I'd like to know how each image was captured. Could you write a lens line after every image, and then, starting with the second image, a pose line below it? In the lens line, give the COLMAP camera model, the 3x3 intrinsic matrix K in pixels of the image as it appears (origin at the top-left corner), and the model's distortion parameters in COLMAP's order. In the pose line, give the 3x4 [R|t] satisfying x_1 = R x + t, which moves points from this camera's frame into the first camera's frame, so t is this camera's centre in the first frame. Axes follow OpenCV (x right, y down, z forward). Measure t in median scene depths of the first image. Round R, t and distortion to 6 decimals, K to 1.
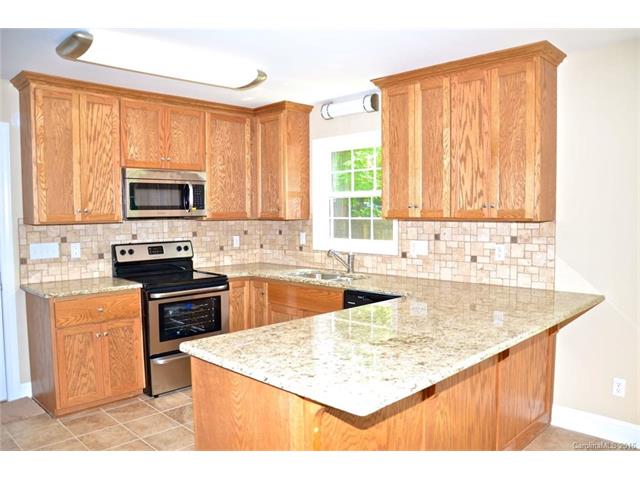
lens RADIAL K [[500.2, 0, 320.0], [0, 500.2, 240.0], [0, 0, 1]] dist [-0.155960, 0.117479]
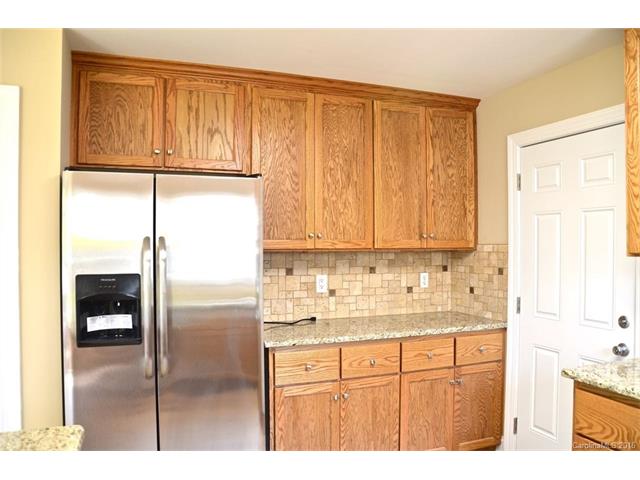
lens RADIAL K [[500.2, 0, 320.0], [0, 500.2, 240.0], [0, 0, 1]] dist [-0.155960, 0.117479]
pose [[0.411149, 0.012746, 0.911479, -0.638204], [0.046337, 0.998317, -0.034862, -0.033285], [-0.910390, 0.056569, 0.409866, 0.692747]]
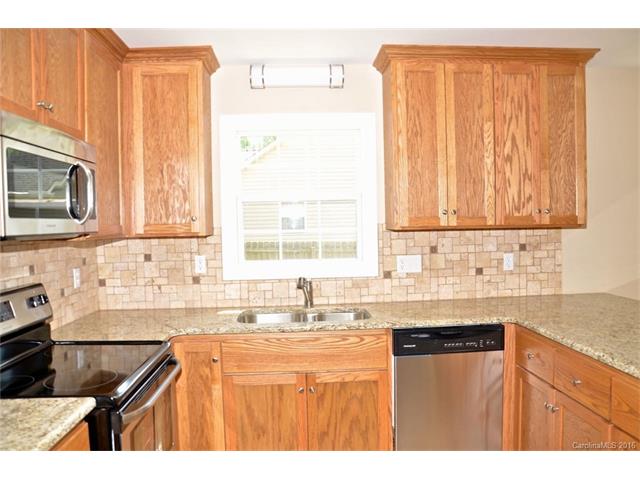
lens RADIAL K [[500.2, 0, 320.0], [0, 500.2, 240.0], [0, 0, 1]] dist [-0.155960, 0.117479]
pose [[0.672262, -0.034198, 0.739523, -0.505954], [0.057516, 0.998326, -0.006118, -0.027676], [-0.738075, 0.046647, 0.673104, 0.564272]]
